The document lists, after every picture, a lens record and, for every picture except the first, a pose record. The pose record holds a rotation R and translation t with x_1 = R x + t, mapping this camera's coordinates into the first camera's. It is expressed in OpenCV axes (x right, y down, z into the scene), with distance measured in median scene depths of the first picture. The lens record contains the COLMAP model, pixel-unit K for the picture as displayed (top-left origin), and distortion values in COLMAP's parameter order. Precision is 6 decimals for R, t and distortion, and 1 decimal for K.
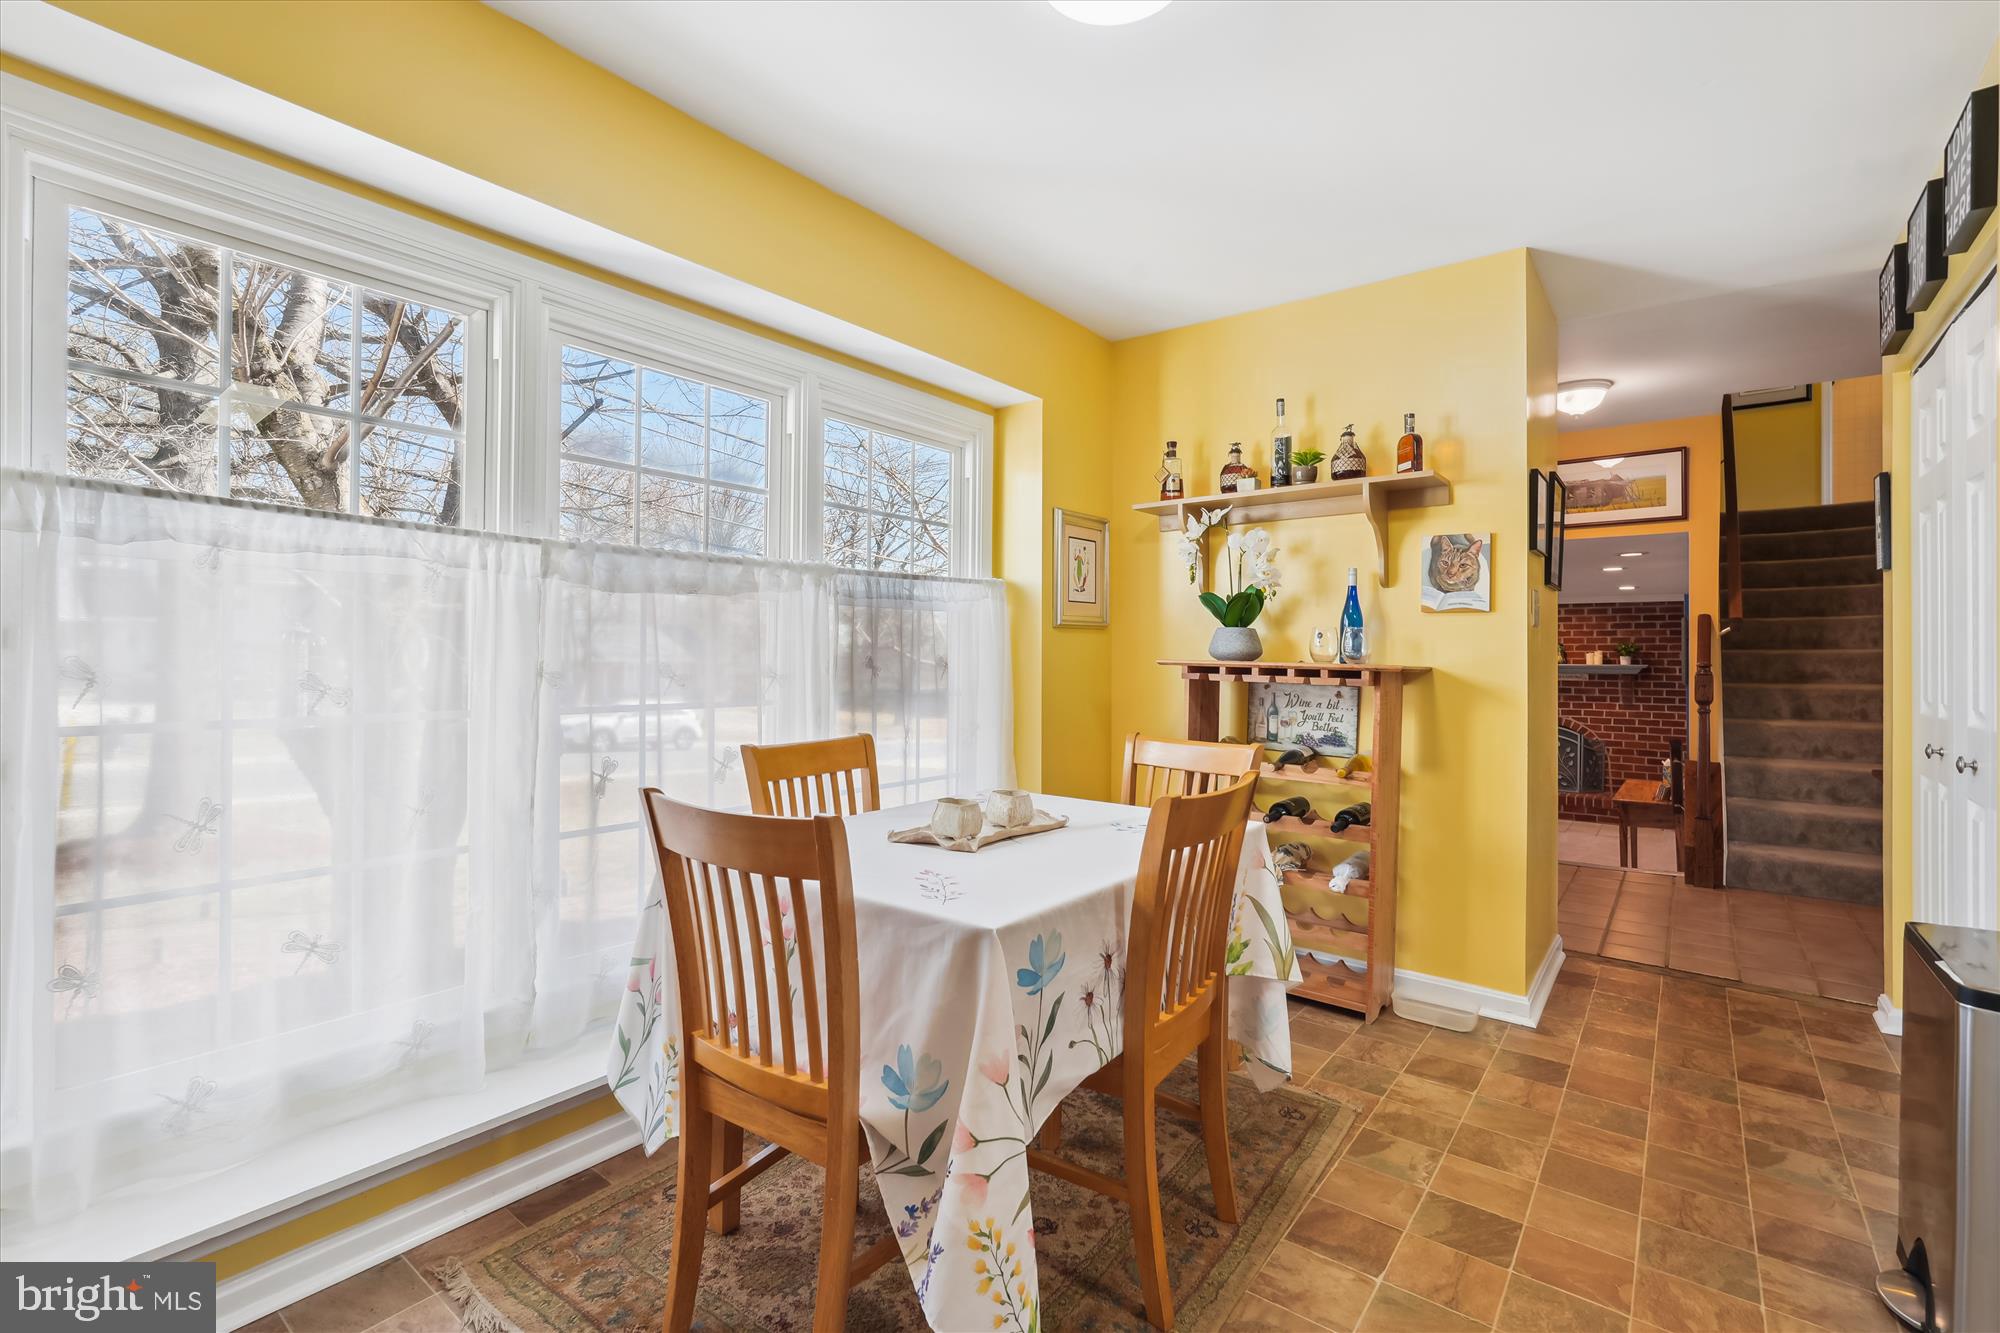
lens RADIAL K [[891.9, 0, 996.6], [0, 891.9, 649.4], [0, 0, 1]] dist [-0.002285, -0.000146]
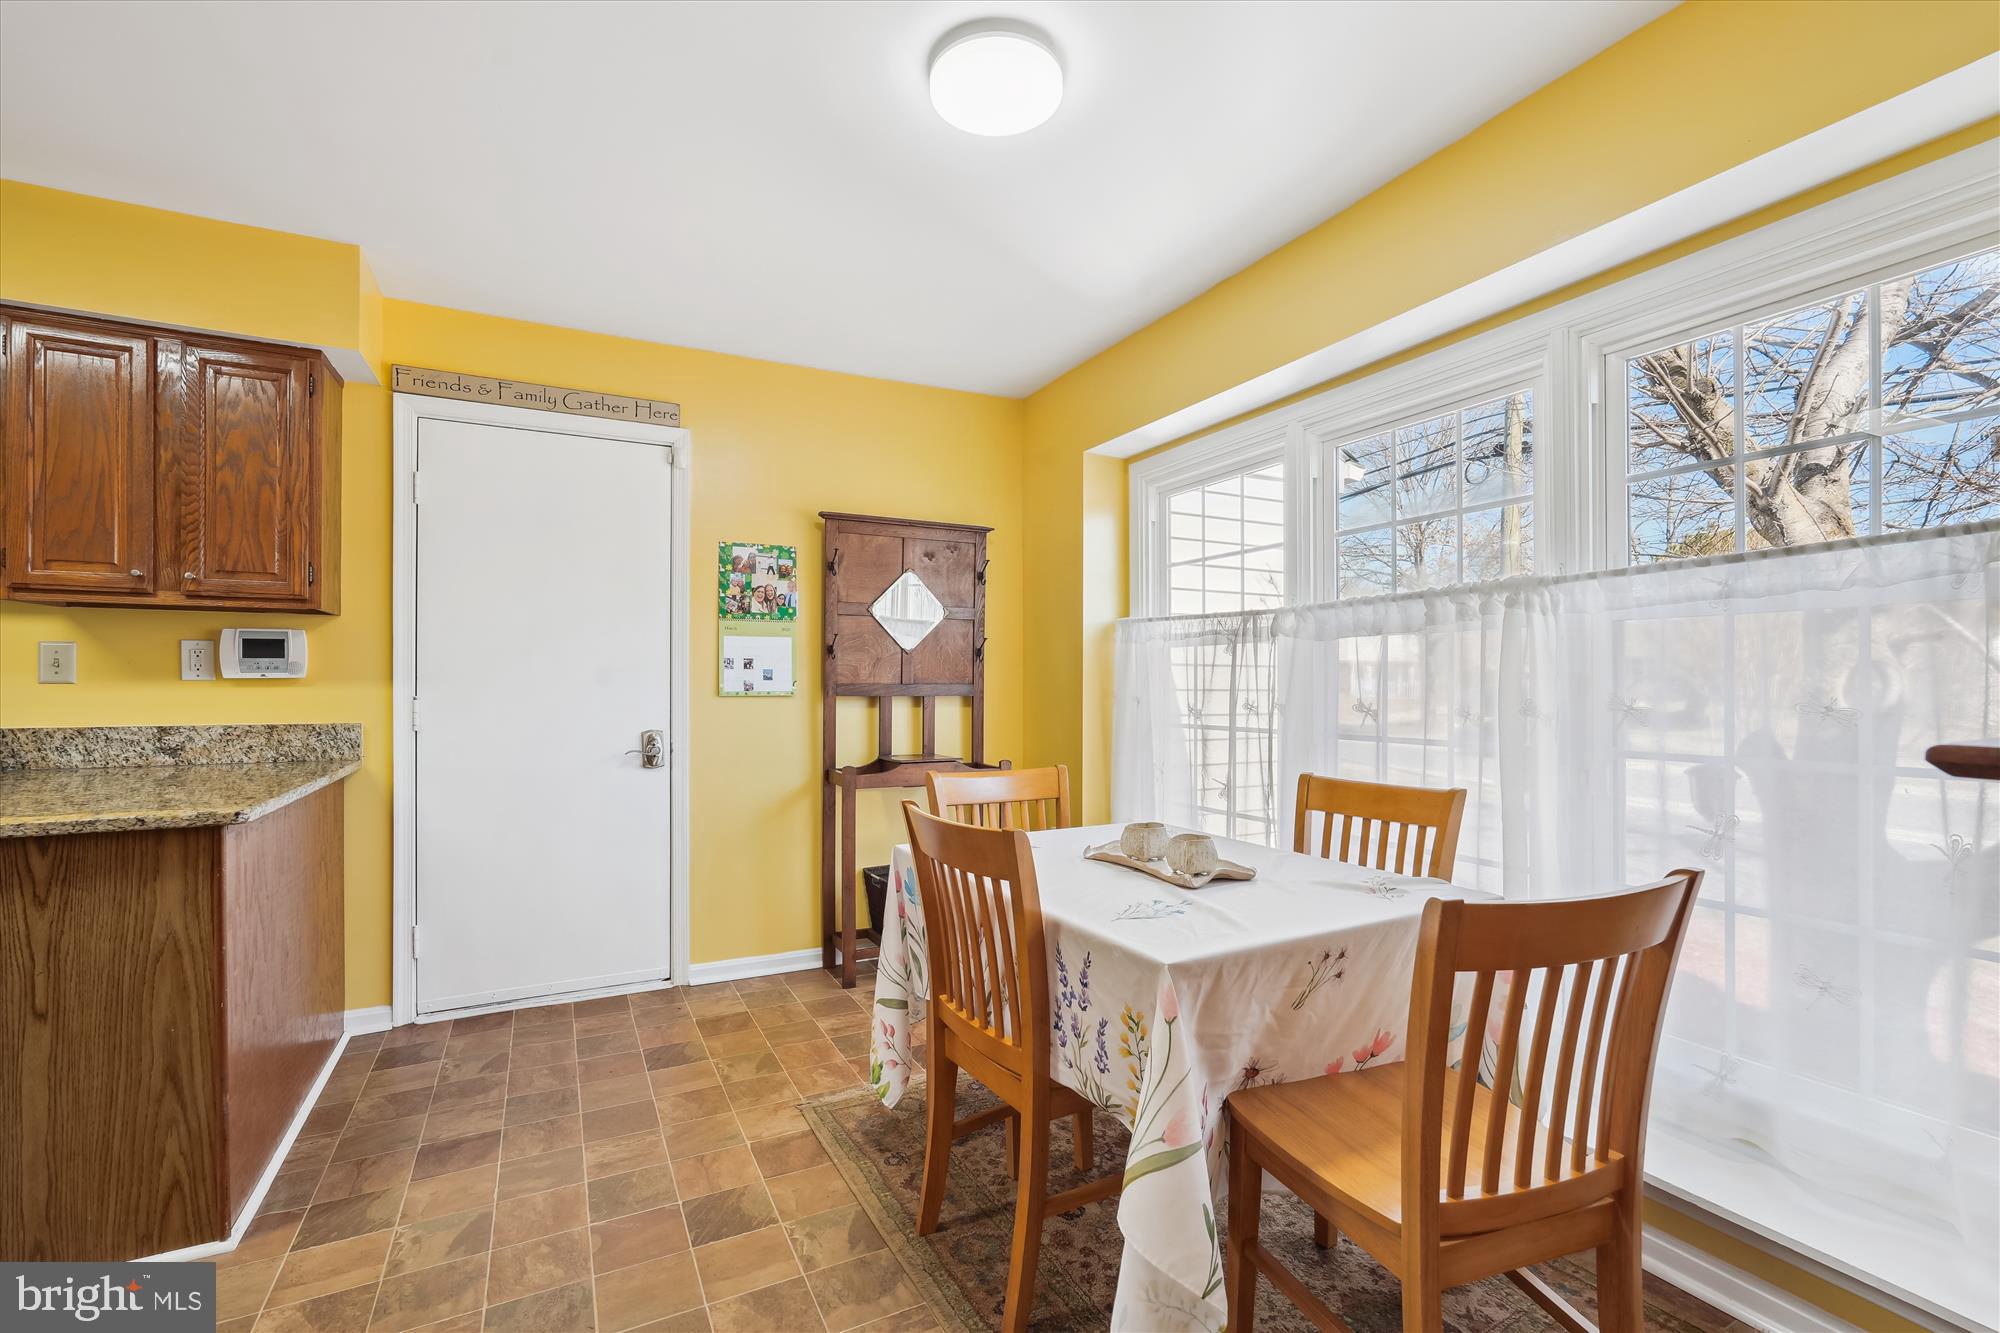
lens RADIAL K [[886.0, 0, 1000.8], [0, 886.0, 690.1], [0, 0, 1]] dist [0.009986, 0.000000]
pose [[-0.419118, -0.006703, -0.907907, 1.312862], [0.000653, 0.999970, -0.007685, 0.019518], [0.907932, -0.003814, -0.419101, 1.673506]]
